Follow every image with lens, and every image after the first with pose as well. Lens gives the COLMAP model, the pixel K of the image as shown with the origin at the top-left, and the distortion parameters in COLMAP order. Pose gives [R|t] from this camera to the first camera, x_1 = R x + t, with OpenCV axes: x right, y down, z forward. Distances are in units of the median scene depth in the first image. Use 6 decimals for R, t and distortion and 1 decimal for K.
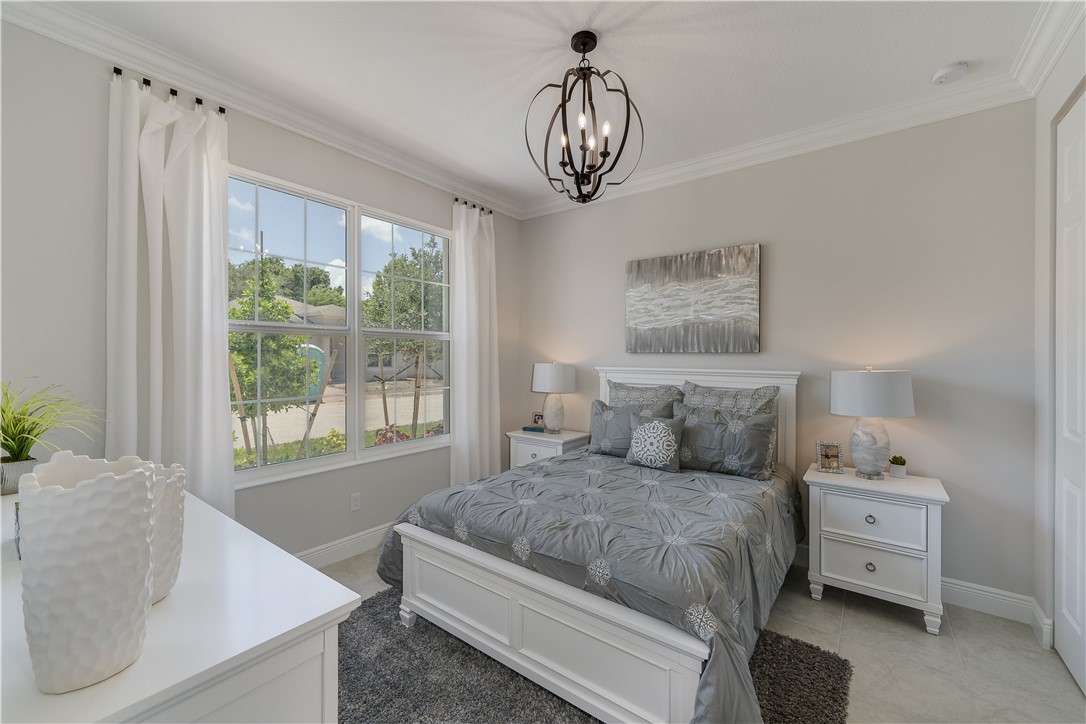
lens RADIAL K [[434.8, 0, 542.7], [0, 434.8, 360.1], [0, 0, 1]] dist [-0.000214, 0.000001]
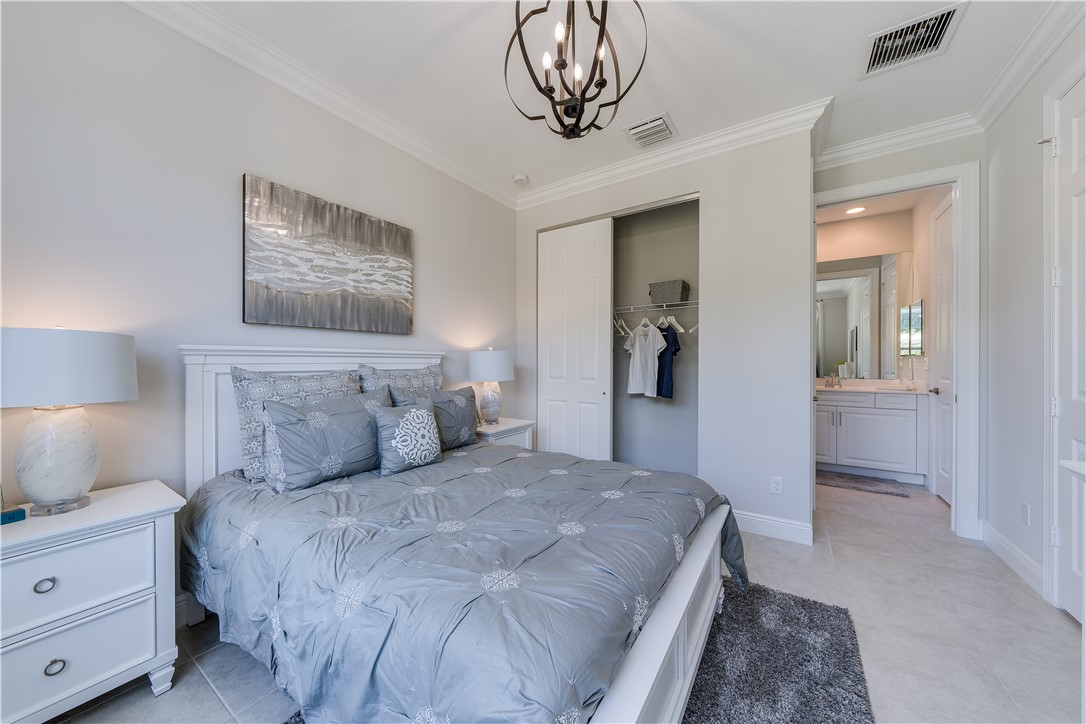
lens RADIAL K [[380.5, 0, 541.6], [0, 380.5, 361.6], [0, 0, 1]] dist [0.000047, -0.000002]
pose [[-0.058862, -0.005826, 0.998249, -0.410607], [0.003107, 0.999977, 0.006020, 0.040538], [-0.998261, 0.003456, -0.058842, 0.698240]]
